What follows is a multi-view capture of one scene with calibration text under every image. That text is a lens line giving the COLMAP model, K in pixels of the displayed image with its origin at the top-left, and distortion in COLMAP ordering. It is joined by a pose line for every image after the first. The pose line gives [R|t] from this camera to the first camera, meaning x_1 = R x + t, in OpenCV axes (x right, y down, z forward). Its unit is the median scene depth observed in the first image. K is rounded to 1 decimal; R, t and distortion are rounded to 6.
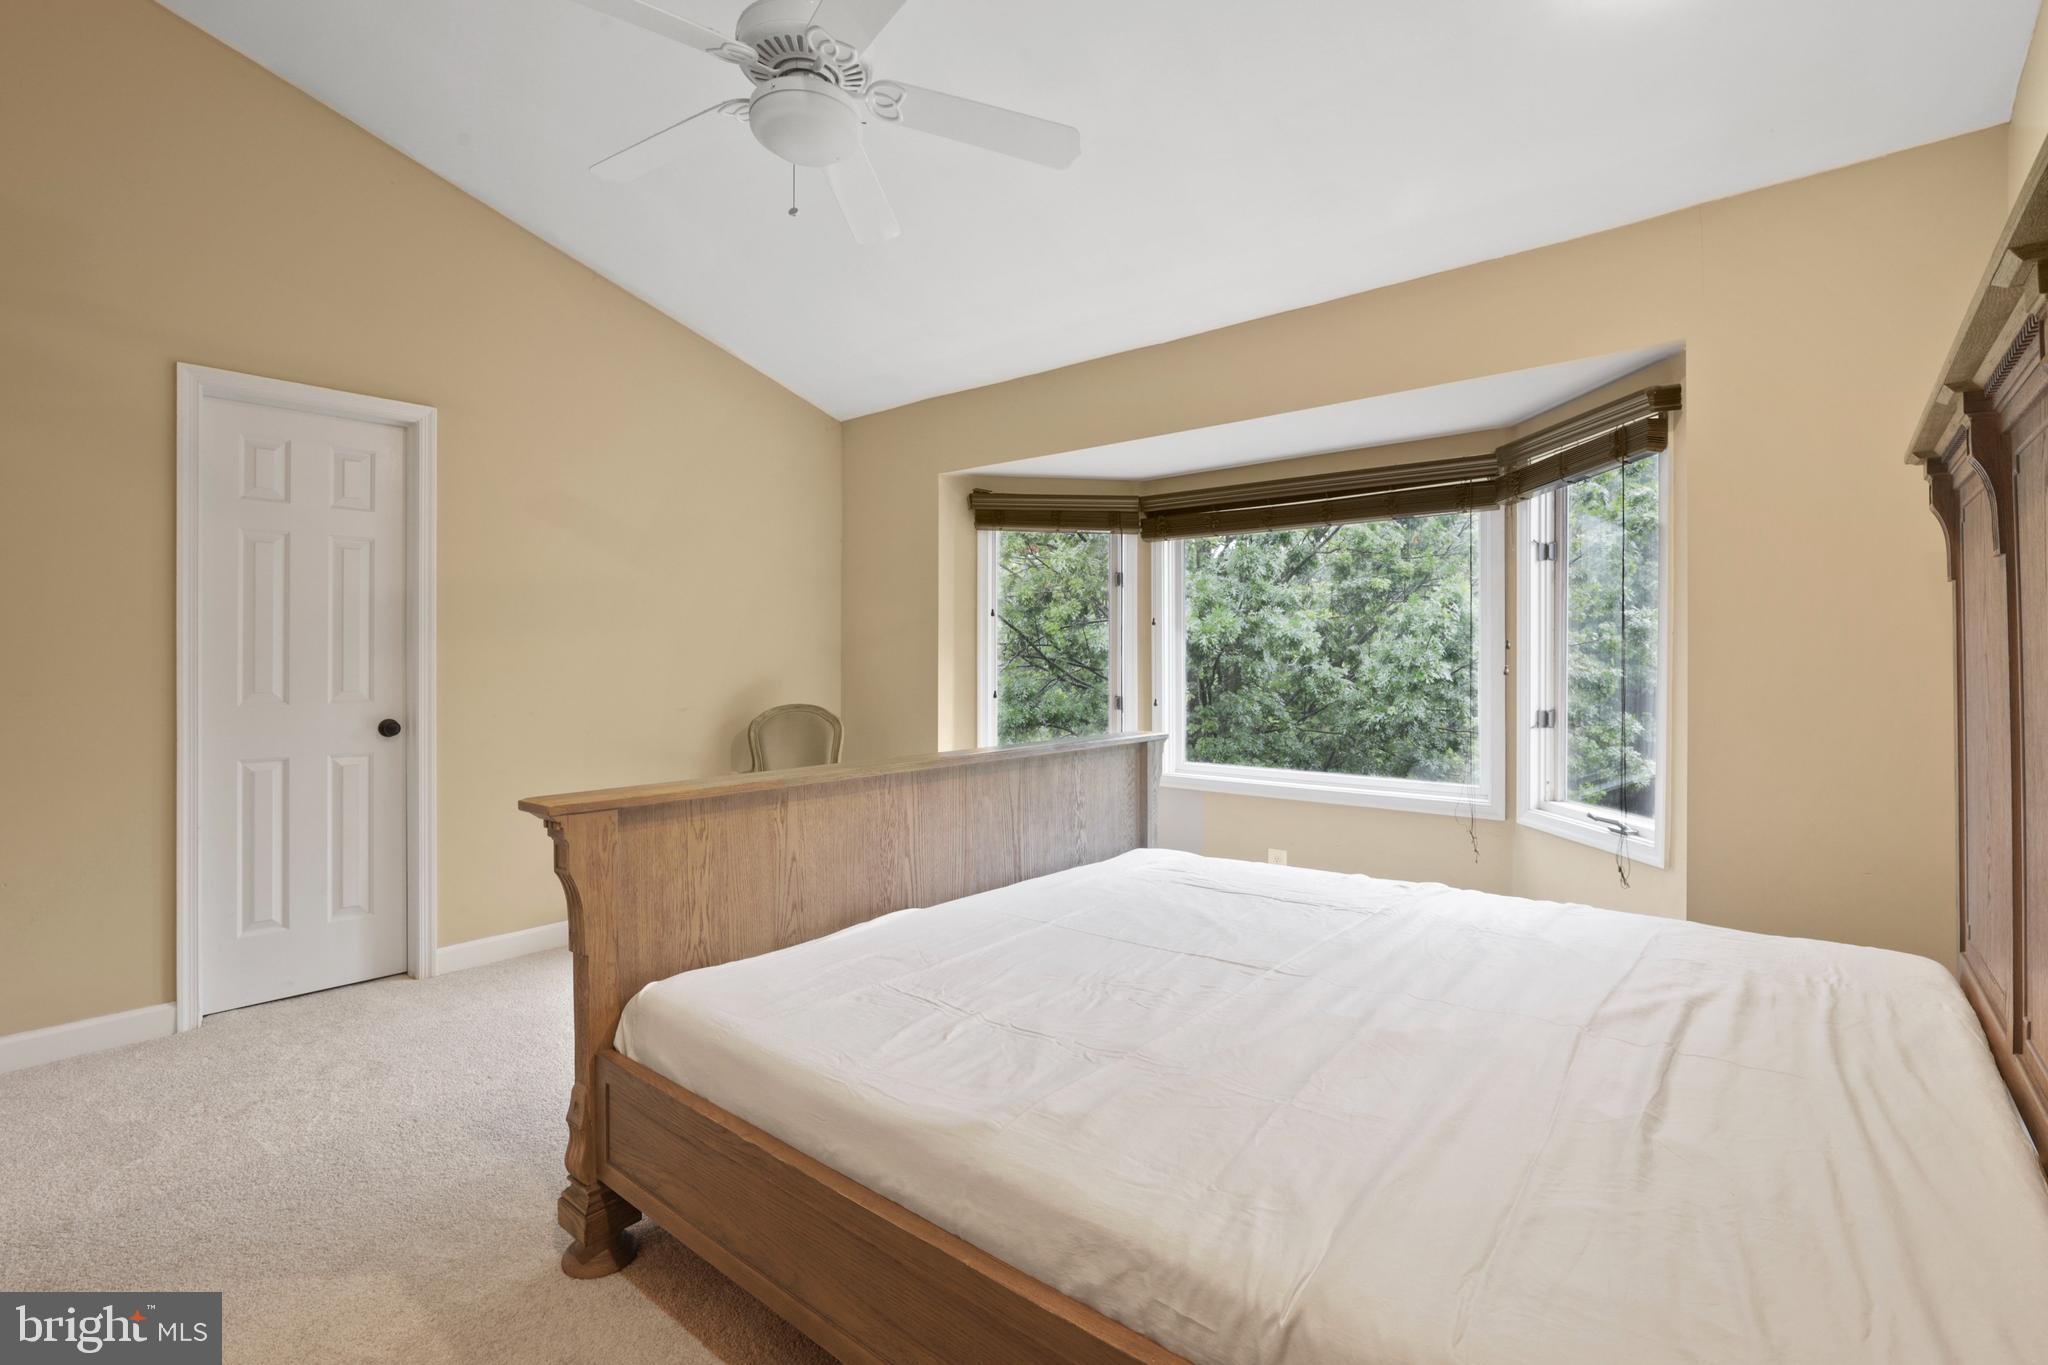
lens RADIAL K [[940.6, 0, 1027.2], [0, 940.6, 673.7], [0, 0, 1]] dist [-0.002543, 0.000374]
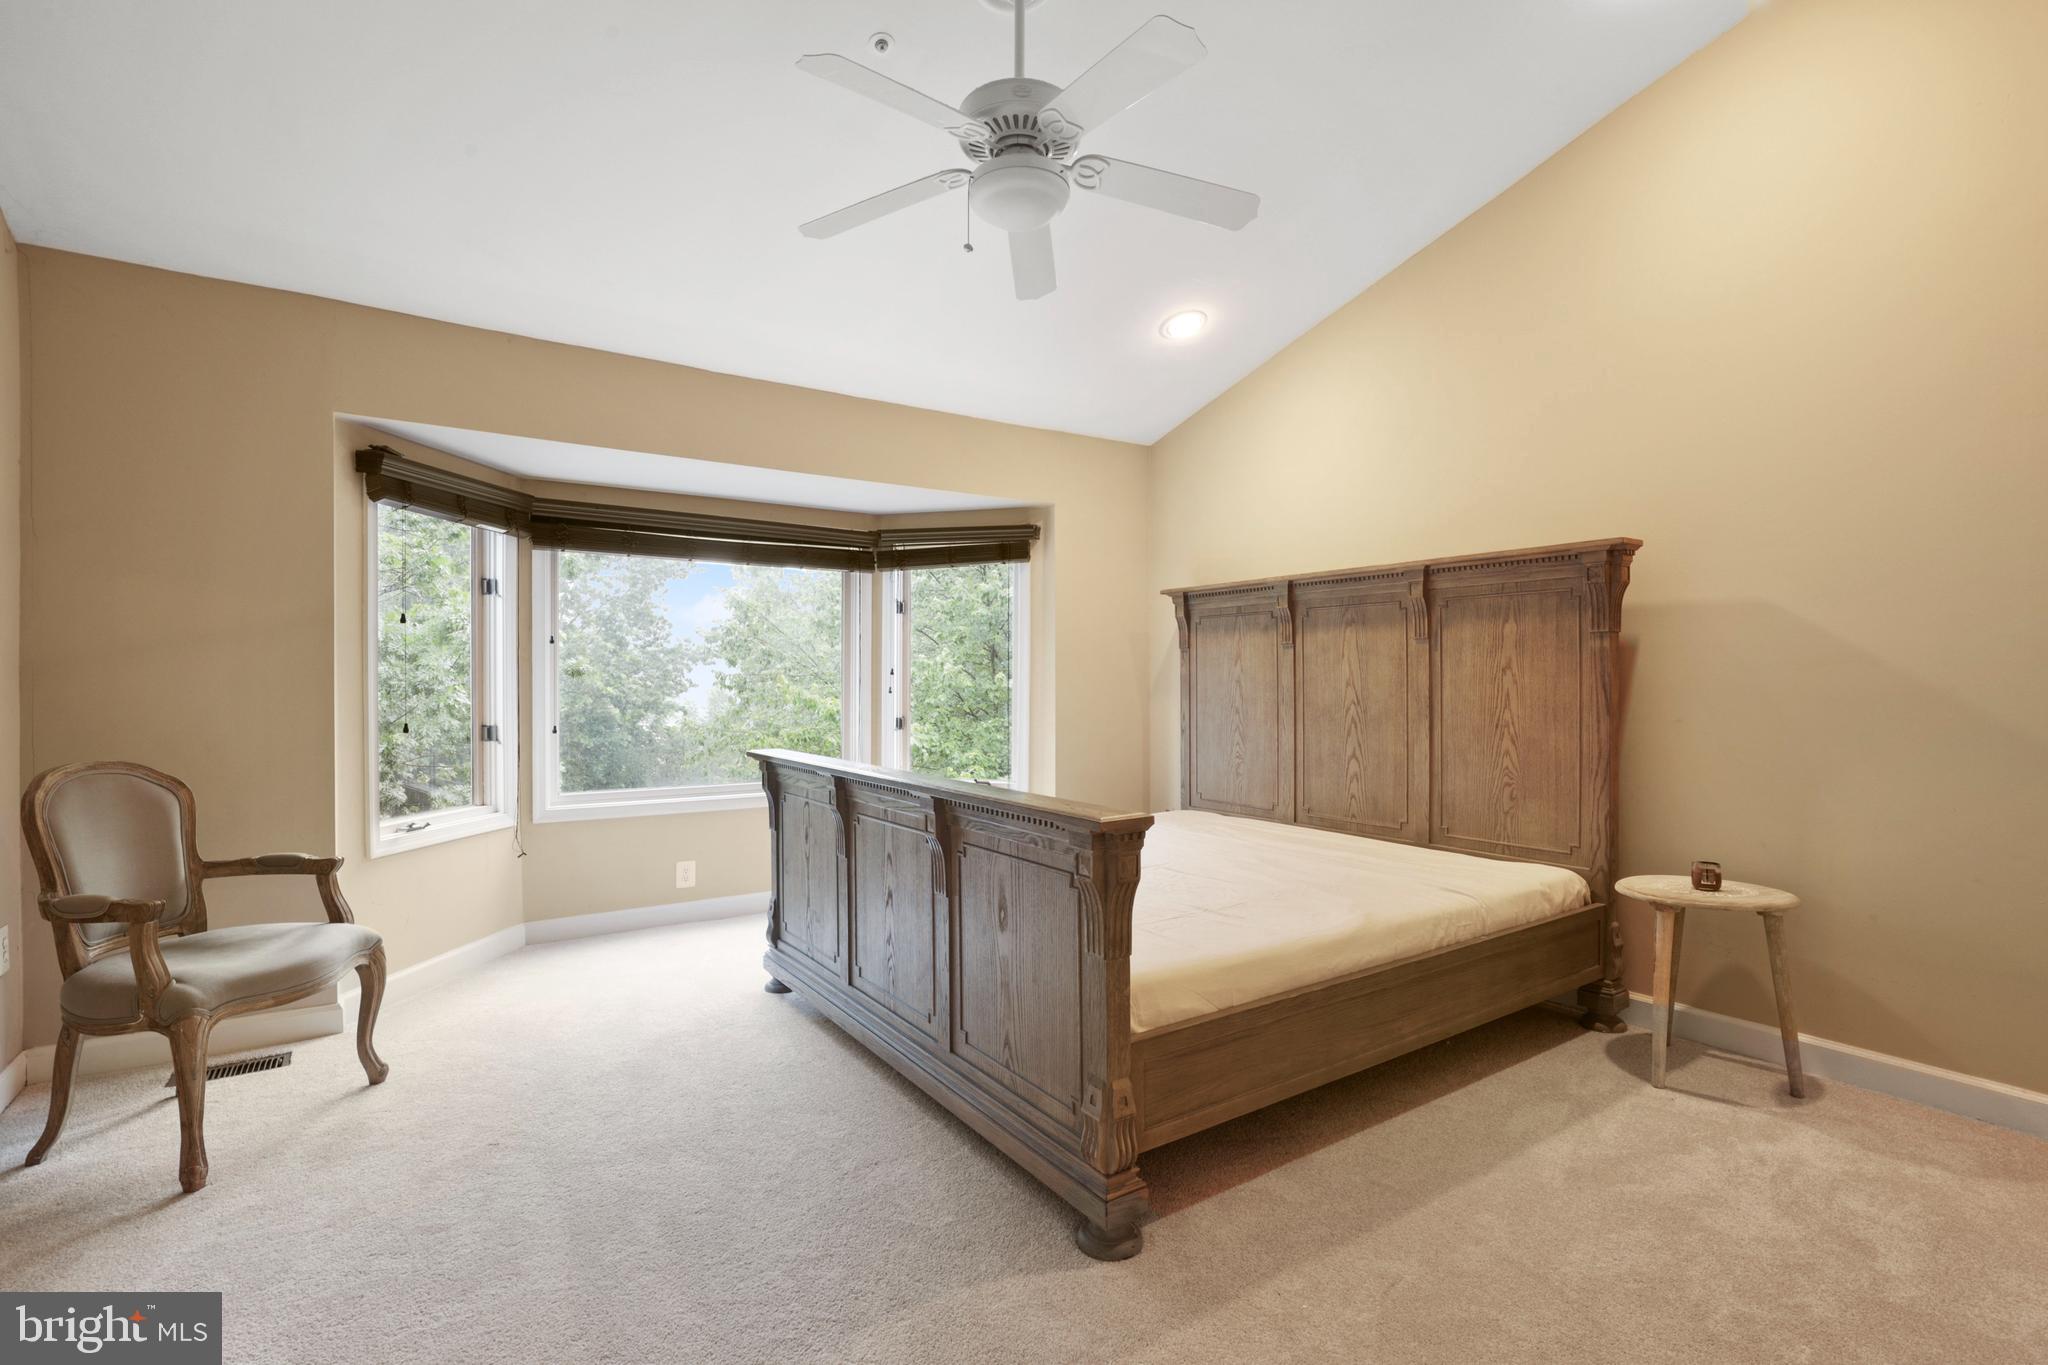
lens RADIAL K [[940.6, 0, 1028.1], [0, 940.6, 688.5], [0, 0, 1]] dist [-0.002543, 0.000374]
pose [[0.277964, -0.004724, 0.960580, -0.780210], [0.016523, 0.999863, 0.000135, -0.001368], [-0.960449, 0.015834, 0.278004, 0.412287]]
